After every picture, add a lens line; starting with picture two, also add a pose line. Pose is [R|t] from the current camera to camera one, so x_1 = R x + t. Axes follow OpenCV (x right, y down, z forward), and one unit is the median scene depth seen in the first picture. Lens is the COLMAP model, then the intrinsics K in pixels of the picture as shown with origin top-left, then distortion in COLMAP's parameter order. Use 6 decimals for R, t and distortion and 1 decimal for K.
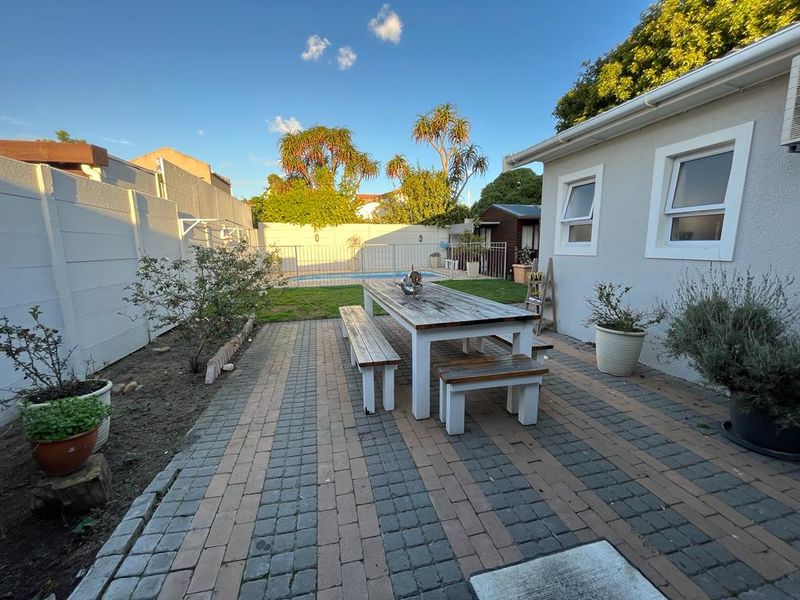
lens RADIAL K [[328.0, 0, 400.0], [0, 328.0, 300.0], [0, 0, 1]] dist [-0.001316, -0.000346]
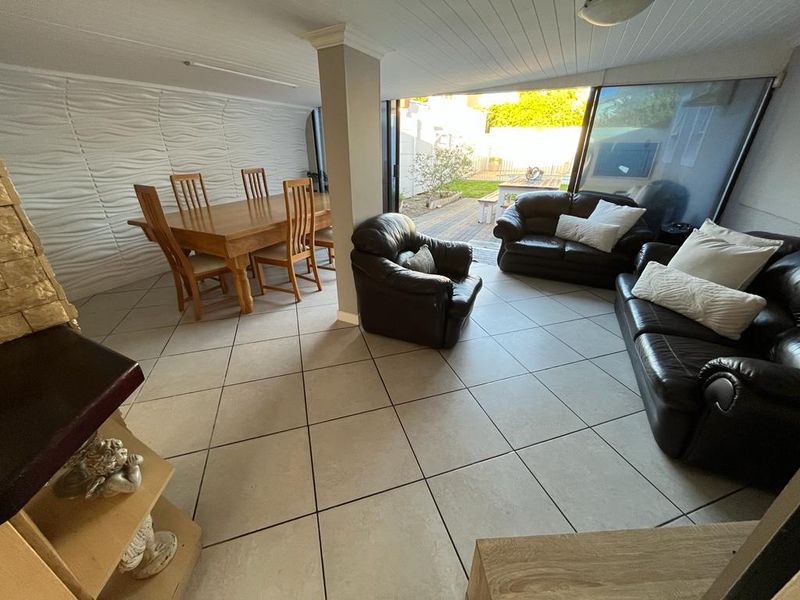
lens RADIAL K [[328.0, 0, 400.0], [0, 328.0, 300.0], [0, 0, 1]] dist [-0.001316, -0.000346]
pose [[0.768170, 0.286099, -0.572767, 0.709712], [-0.121849, 0.943582, 0.307904, 0.140901], [0.628544, -0.166731, 0.759693, -0.950392]]
